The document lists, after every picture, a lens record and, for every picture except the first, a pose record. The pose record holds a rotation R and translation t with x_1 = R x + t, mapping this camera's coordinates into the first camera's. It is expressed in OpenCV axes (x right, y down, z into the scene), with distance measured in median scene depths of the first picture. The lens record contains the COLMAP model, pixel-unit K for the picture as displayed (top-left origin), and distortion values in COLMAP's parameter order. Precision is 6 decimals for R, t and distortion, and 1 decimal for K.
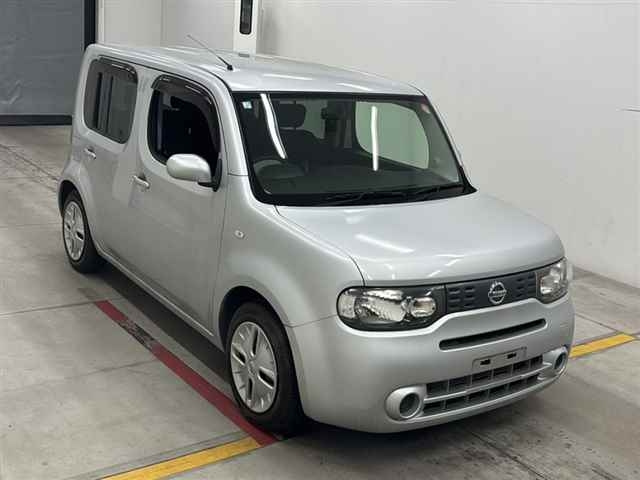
lens RADIAL K [[750.9, 0, 318.8], [0, 750.9, 239.3], [0, 0, 1]] dist [0.066142, 0.002560]
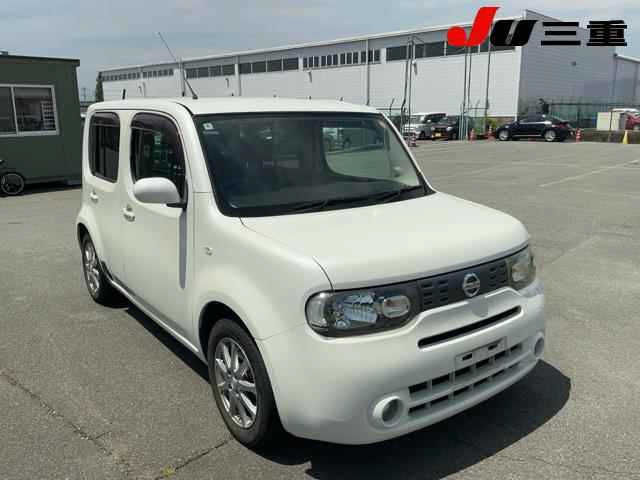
lens RADIAL K [[534.9, 0, 319.8], [0, 534.9, 237.2], [0, 0, 1]] dist [0.003797, 0.001278]
pose [[0.995723, -0.092375, -0.001223, 0.046040], [0.092221, 0.994673, -0.046045, 0.023443], [0.005470, 0.045736, 0.998939, 0.294928]]
